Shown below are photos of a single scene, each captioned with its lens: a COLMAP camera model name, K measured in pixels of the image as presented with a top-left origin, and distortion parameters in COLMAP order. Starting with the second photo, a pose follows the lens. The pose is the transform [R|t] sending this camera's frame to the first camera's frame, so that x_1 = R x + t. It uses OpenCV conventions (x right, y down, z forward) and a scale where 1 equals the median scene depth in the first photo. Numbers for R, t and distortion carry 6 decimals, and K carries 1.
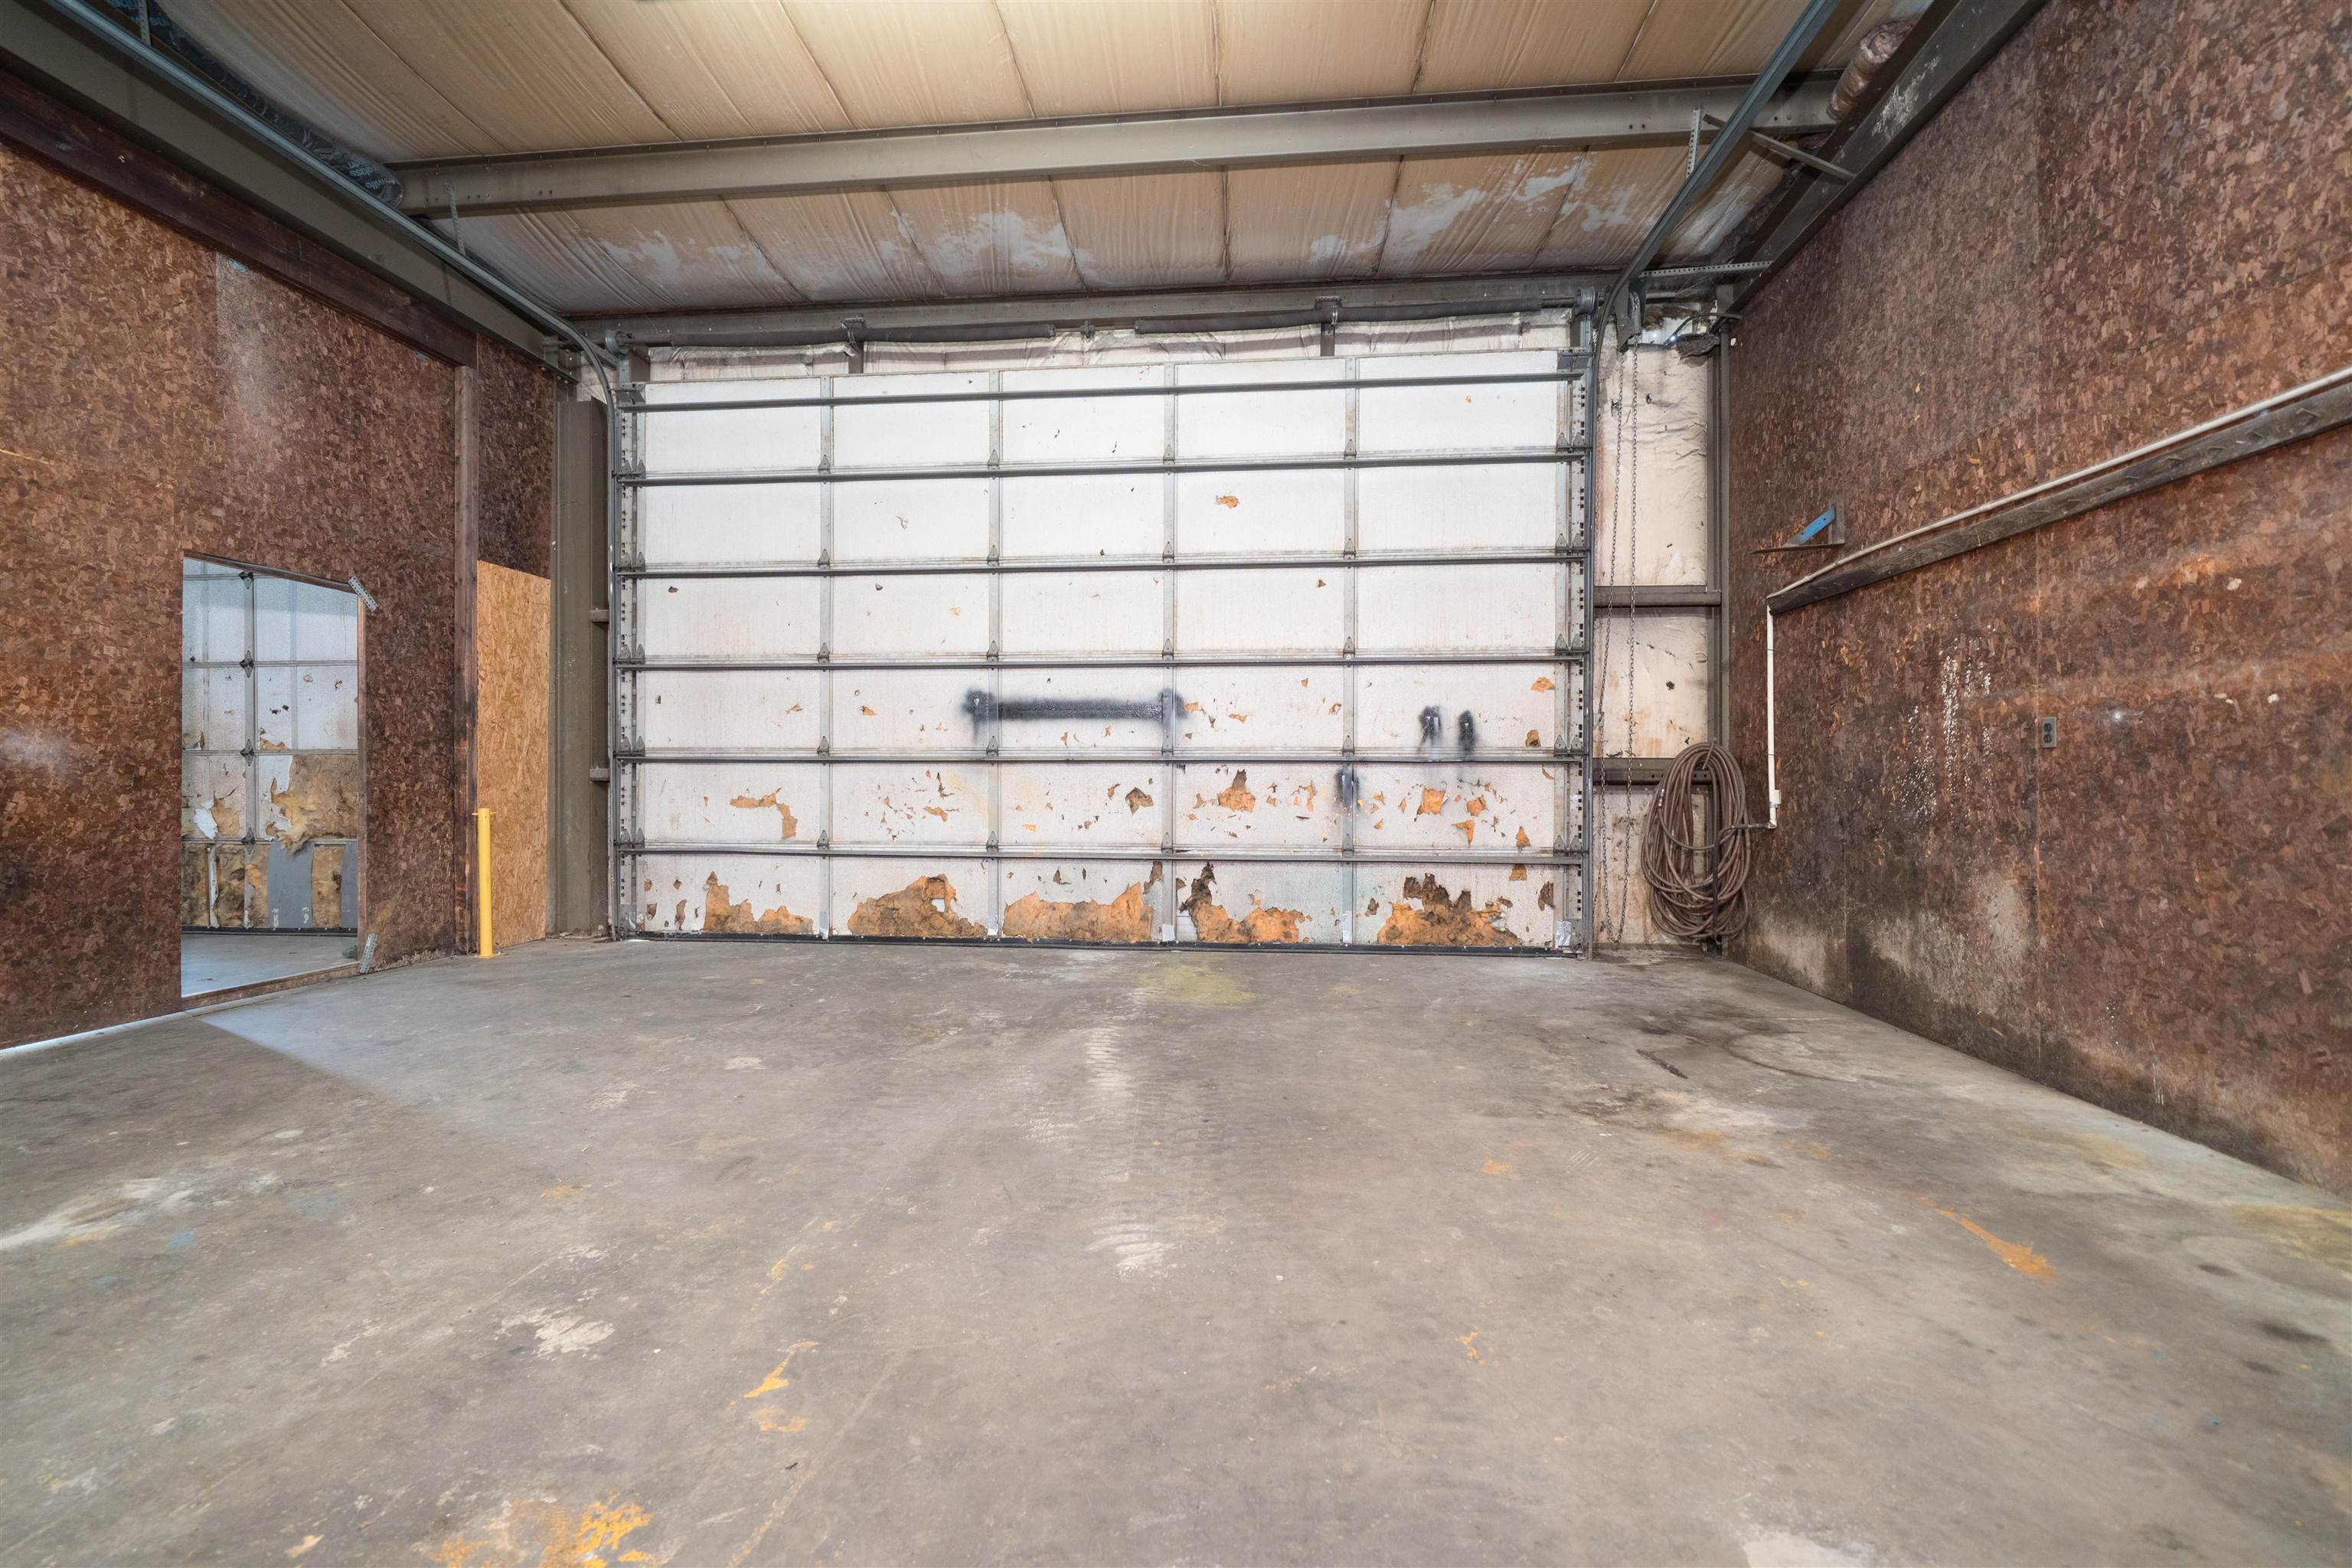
lens RADIAL K [[1197.4, 0, 1236.4], [0, 1197.4, 781.7], [0, 0, 1]] dist [-0.005649, 0.000011]
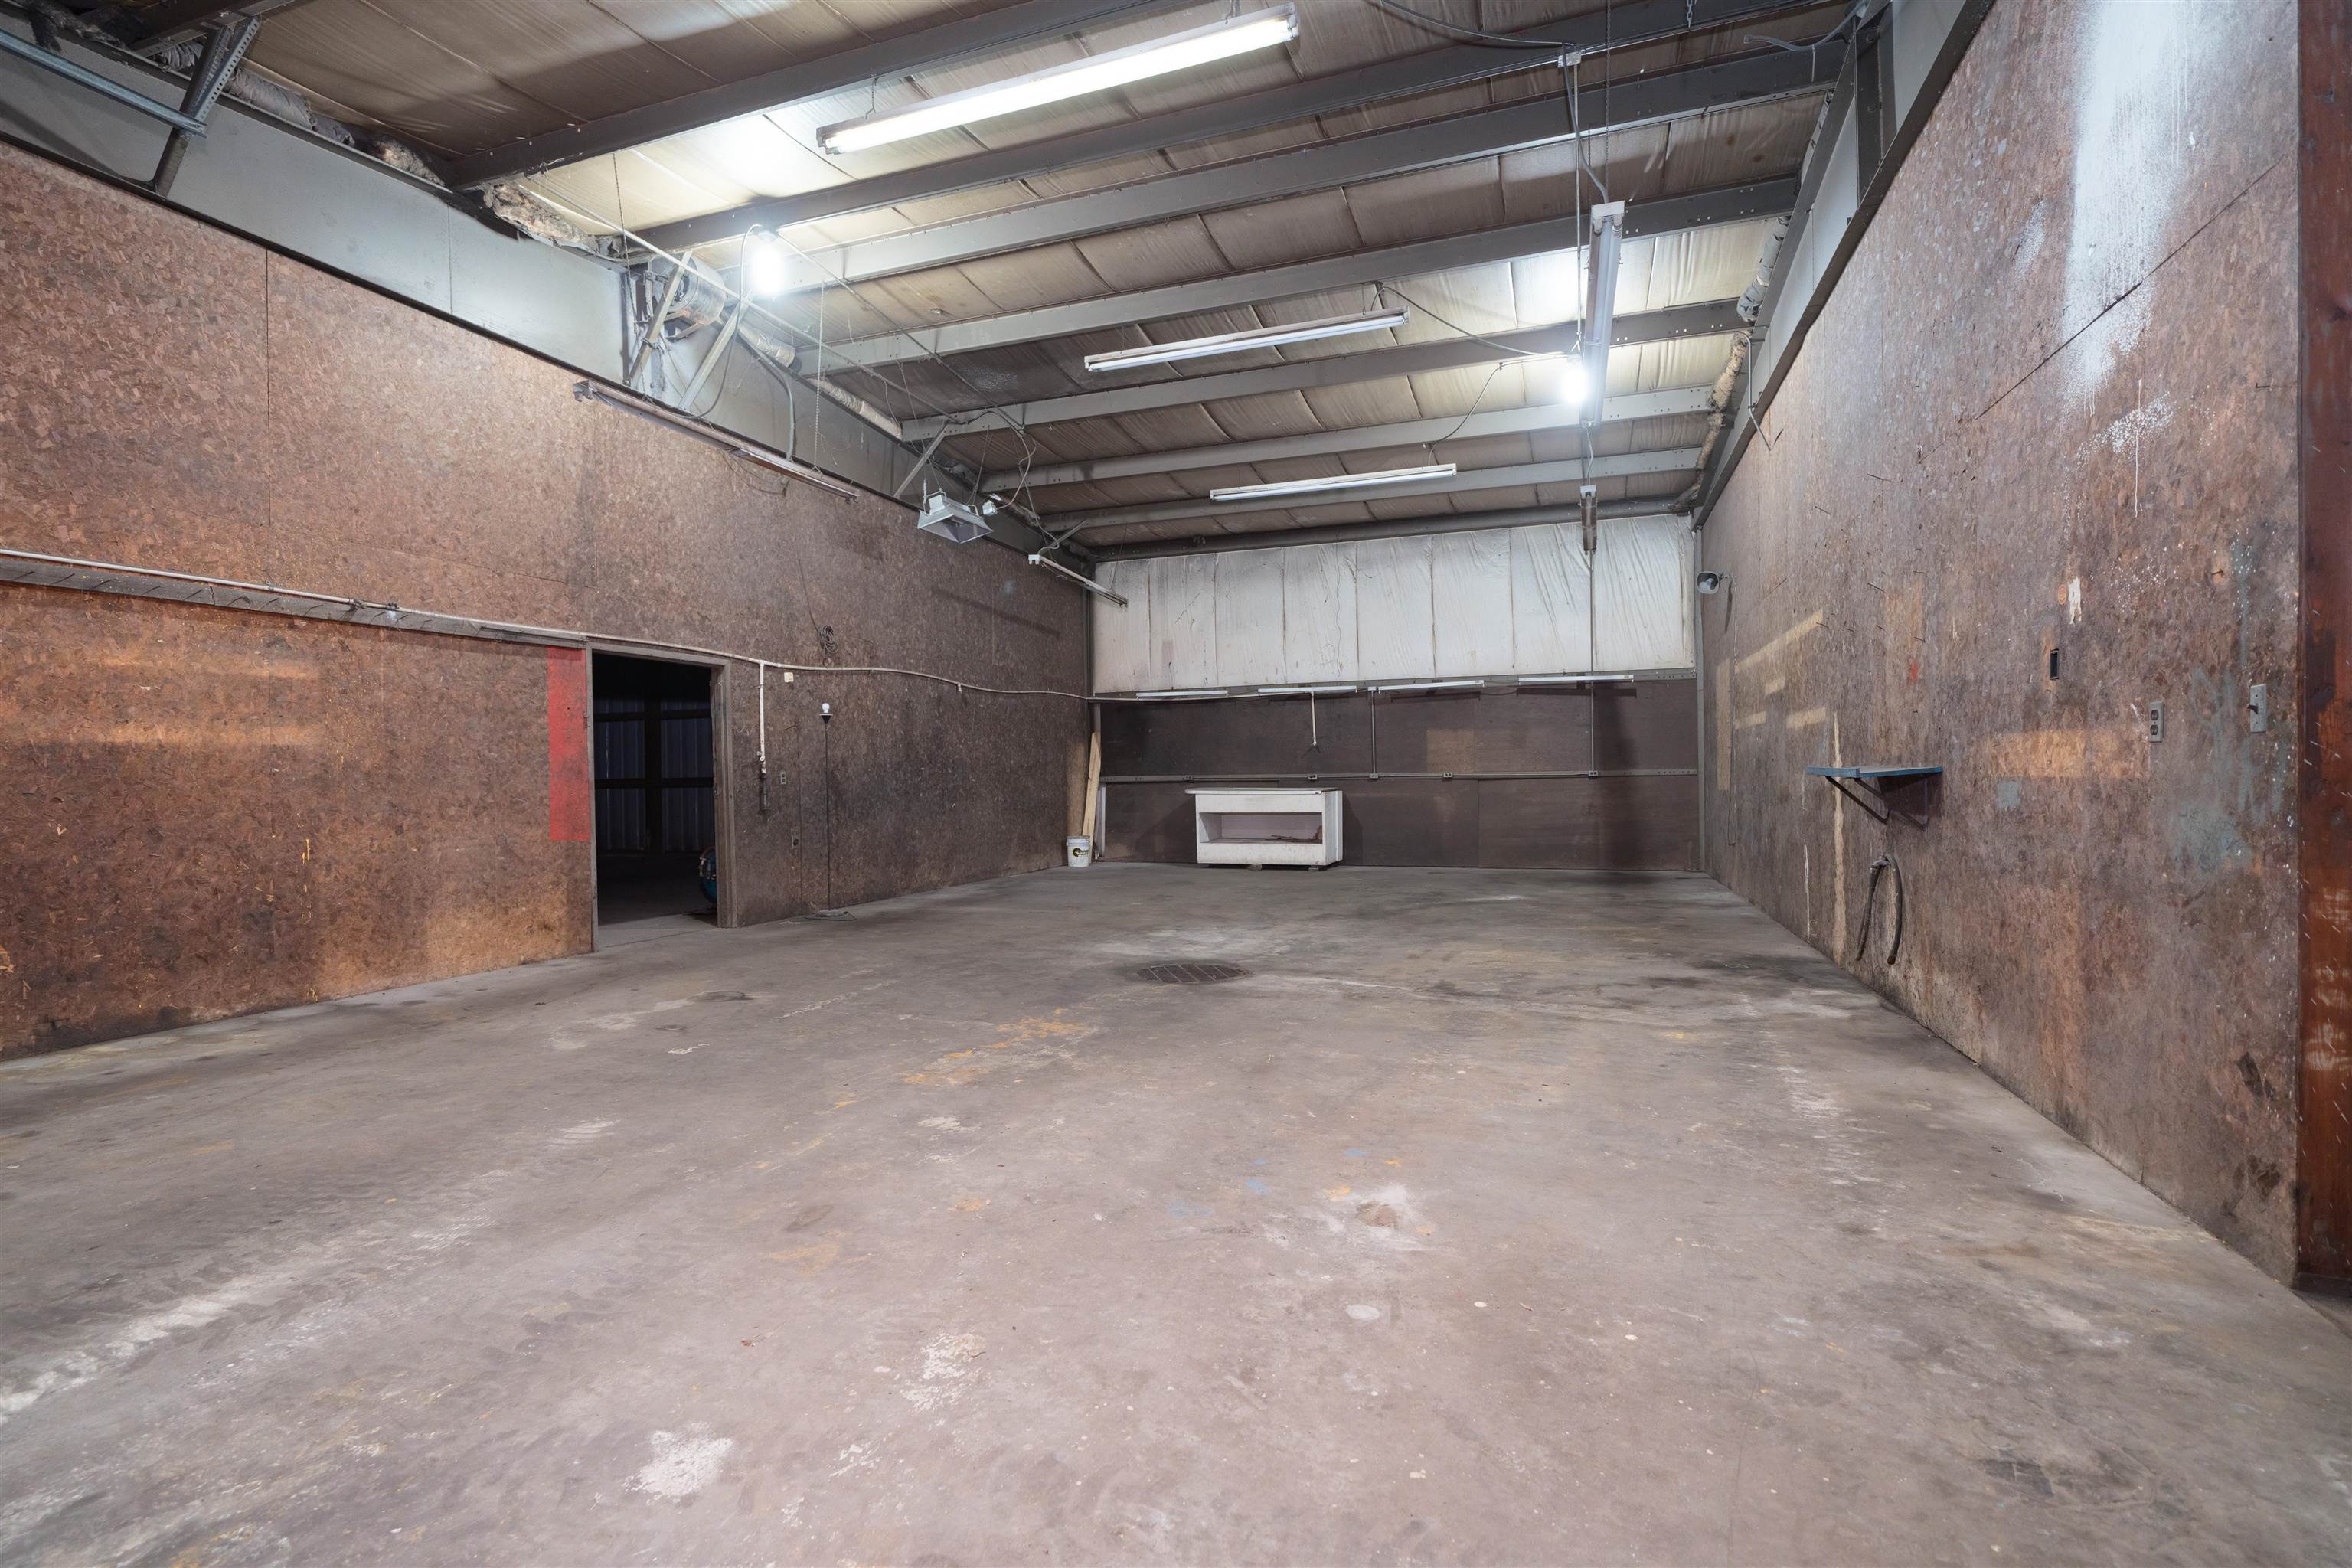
lens RADIAL K [[1089.7, 0, 1171.4], [0, 1089.7, 792.4], [0, 0, 1]] dist [-0.001007, 0.000825]
pose [[-0.975042, 0.005336, 0.221956, -0.961594], [0.008015, 0.999905, 0.011171, -0.022470], [-0.221876, 0.012671, -0.974993, 1.912776]]
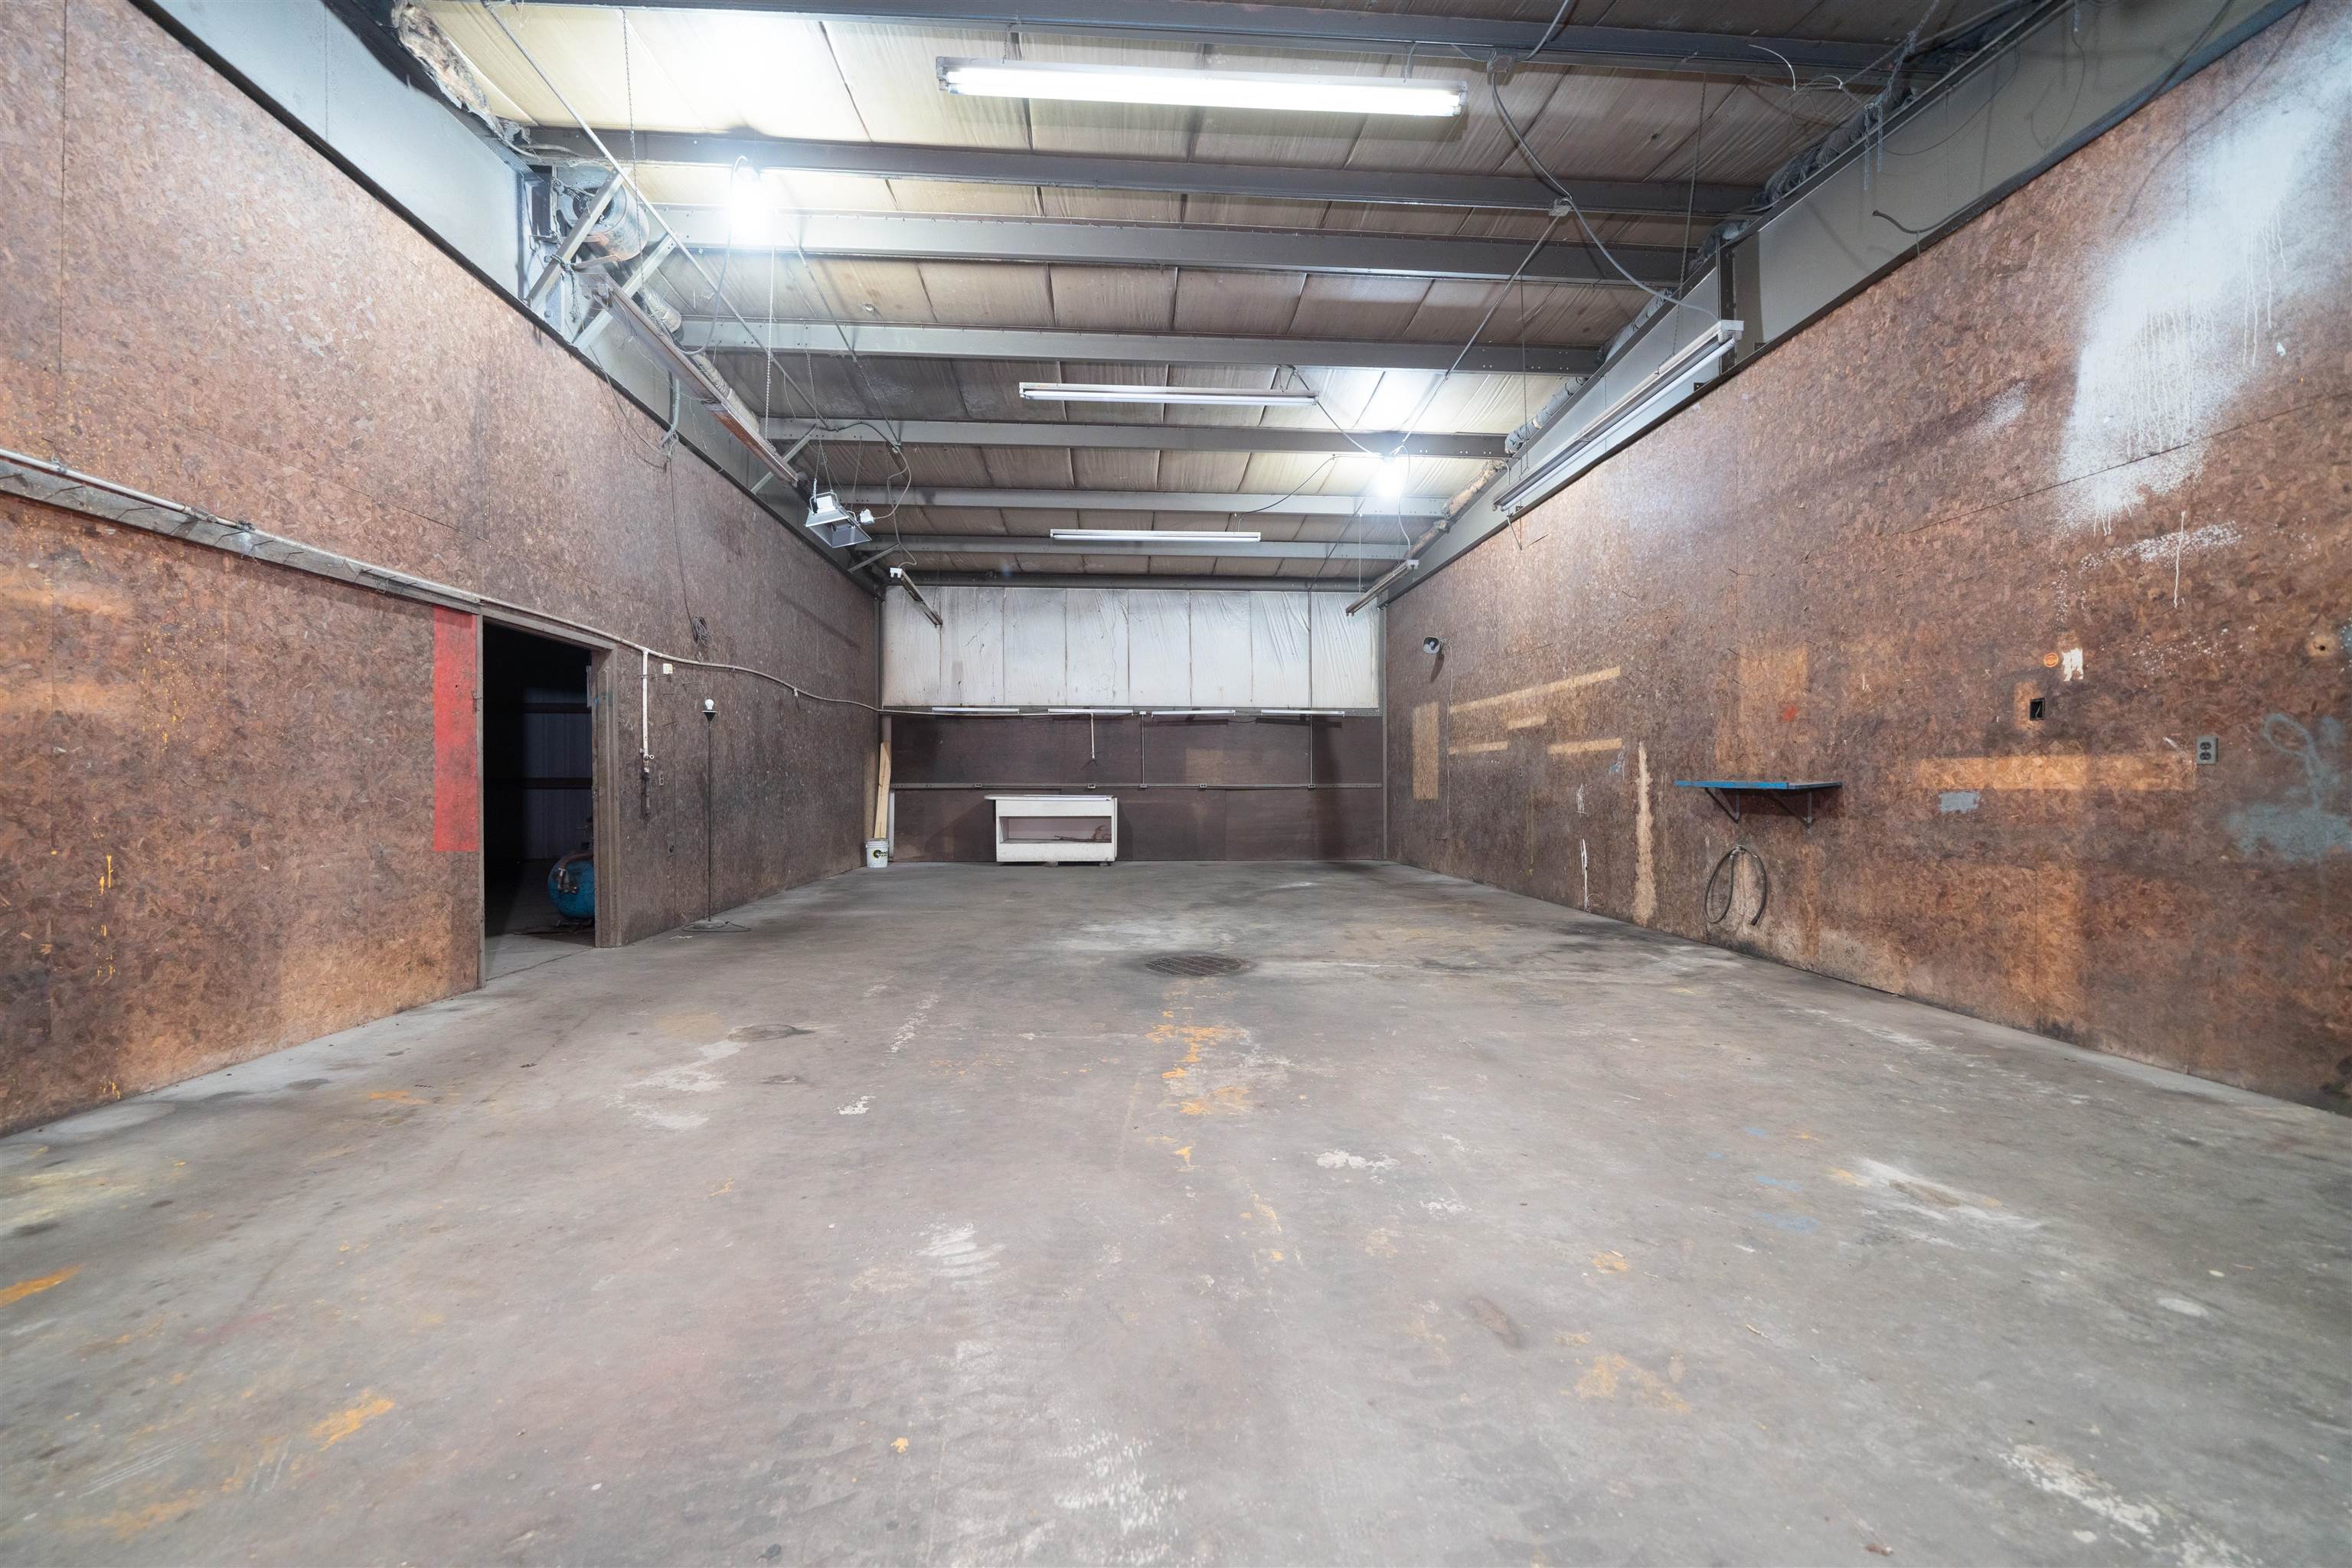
lens RADIAL K [[884.0, 0, 1238.8], [0, 884.0, 790.6], [0, 0, 1]] dist [-0.005346, 0.000329]
pose [[-0.982531, -0.003318, -0.186071, -0.165445], [-0.003556, 0.999993, 0.000946, -0.012953], [0.186067, 0.001591, -0.982536, 1.636290]]
